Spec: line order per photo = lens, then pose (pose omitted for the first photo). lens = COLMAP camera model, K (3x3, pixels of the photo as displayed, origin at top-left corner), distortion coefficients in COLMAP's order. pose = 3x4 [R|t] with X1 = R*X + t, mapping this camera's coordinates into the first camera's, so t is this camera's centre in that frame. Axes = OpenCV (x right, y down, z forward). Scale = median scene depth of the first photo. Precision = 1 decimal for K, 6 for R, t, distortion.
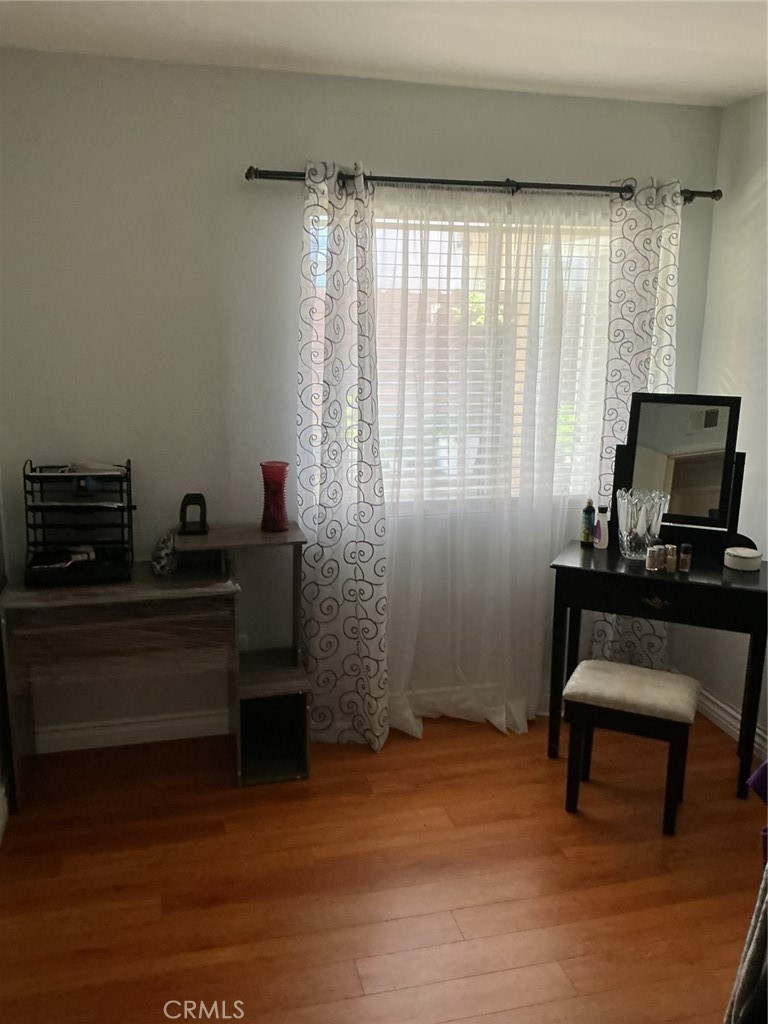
lens RADIAL K [[858.4, 0, 377.6], [0, 858.4, 514.5], [0, 0, 1]] dist [0.137749, -0.286833]
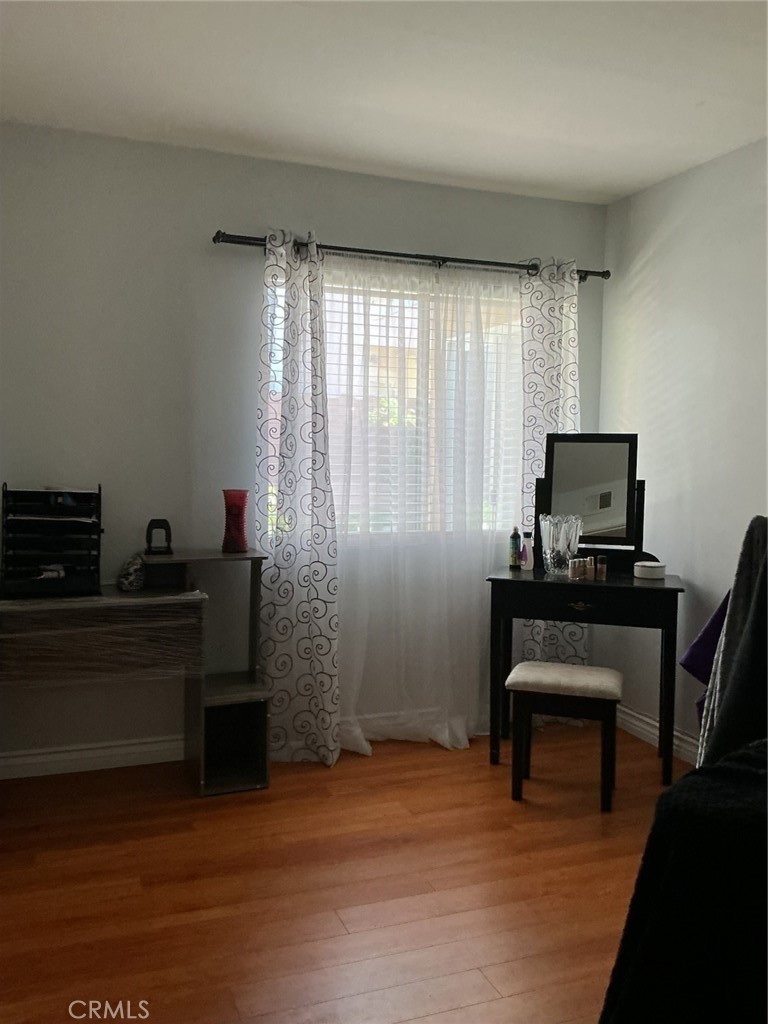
lens RADIAL K [[858.4, 0, 381.7], [0, 858.4, 513.6], [0, 0, 1]] dist [0.137749, -0.286833]
pose [[0.992579, -0.006836, 0.121408, -0.068115], [0.026353, 0.986783, -0.159892, 0.148540], [-0.118710, 0.161905, 0.979640, -0.088199]]
